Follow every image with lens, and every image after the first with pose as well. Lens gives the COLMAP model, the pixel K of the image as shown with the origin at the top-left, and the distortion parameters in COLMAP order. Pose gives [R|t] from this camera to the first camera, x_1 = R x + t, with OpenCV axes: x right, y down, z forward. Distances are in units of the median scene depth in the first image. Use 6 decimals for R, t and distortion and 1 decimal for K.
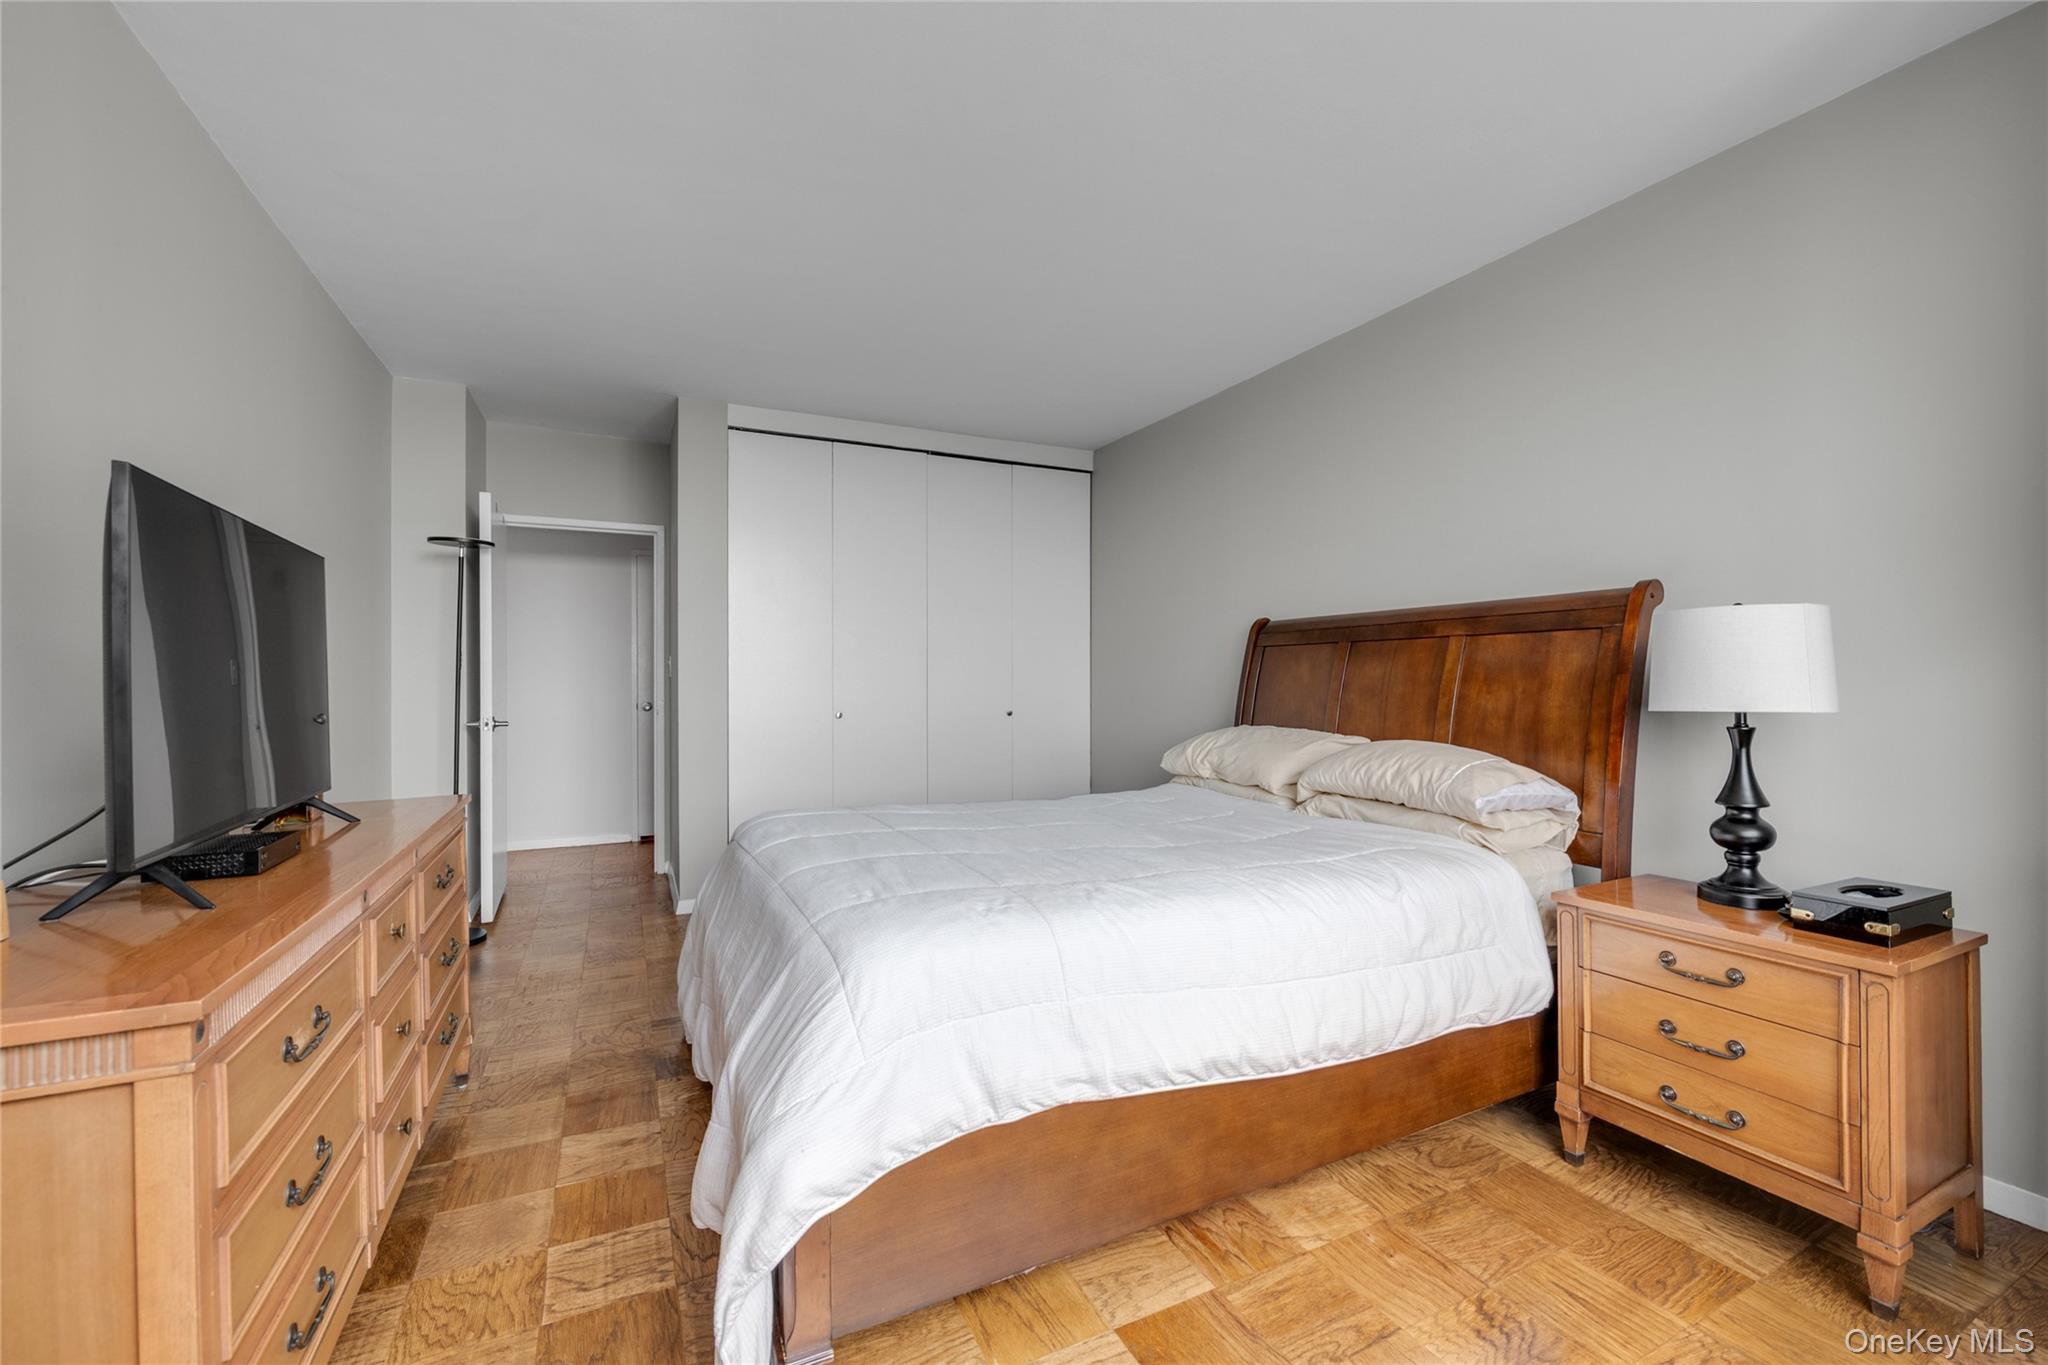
lens RADIAL K [[834.6, 0, 1024.0], [0, 834.6, 682.5], [0, 0, 1]] dist [-0.004975, -0.000469]
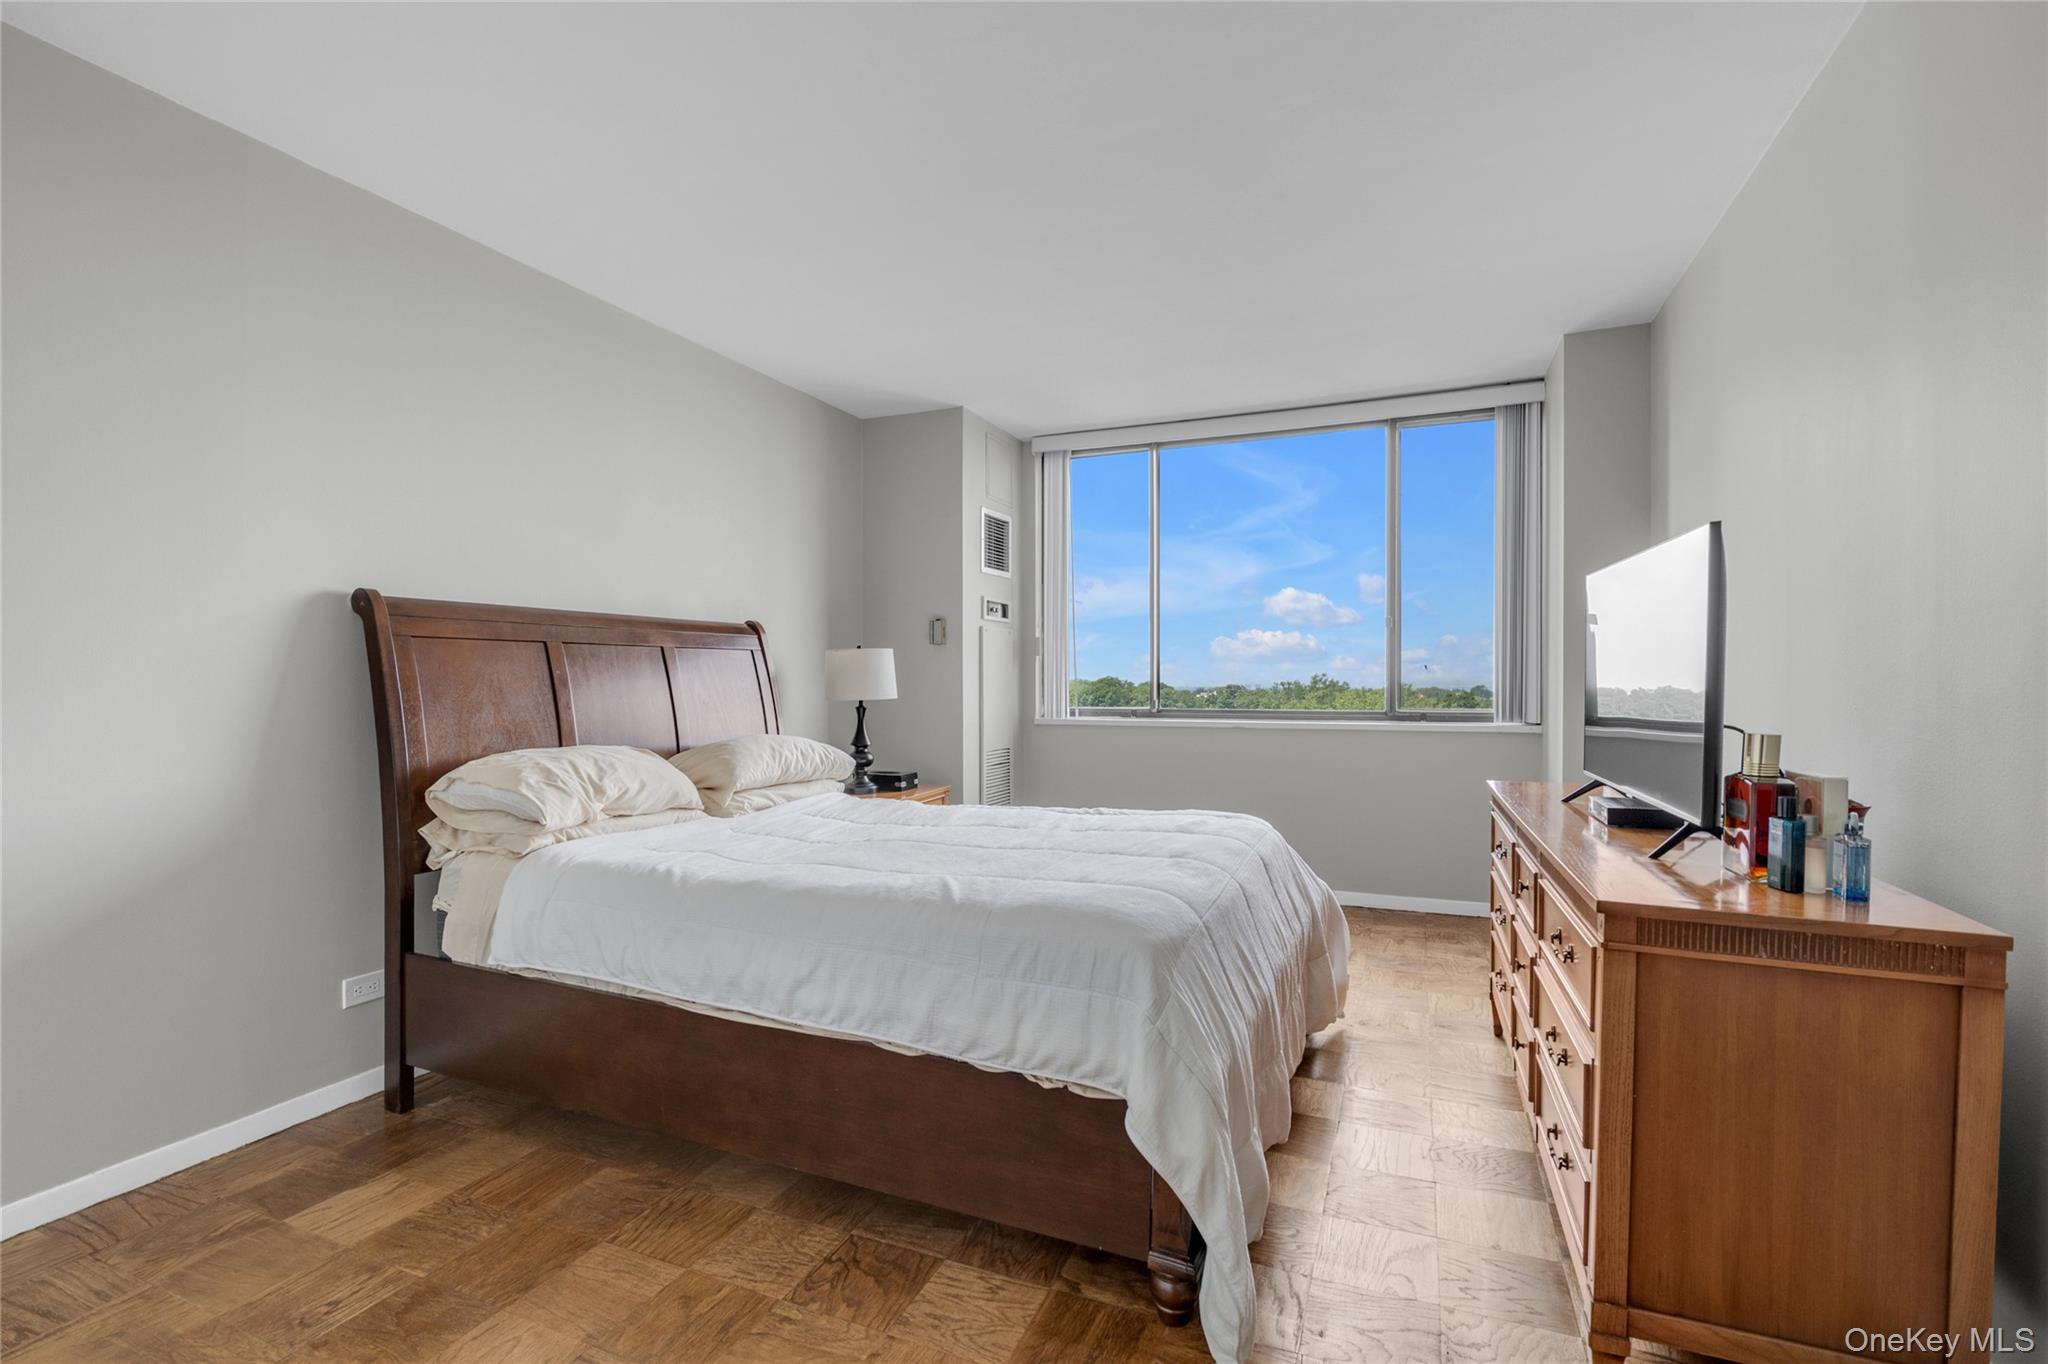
lens RADIAL K [[834.6, 0, 1024.0], [0, 834.6, 682.0], [0, 0, 1]] dist [-0.004975, -0.000469]
pose [[-0.671386, -0.009579, 0.741046, -0.963374], [-0.011340, 0.999932, 0.002651, -0.020169], [-0.741021, -0.006623, -0.671449, 2.090263]]
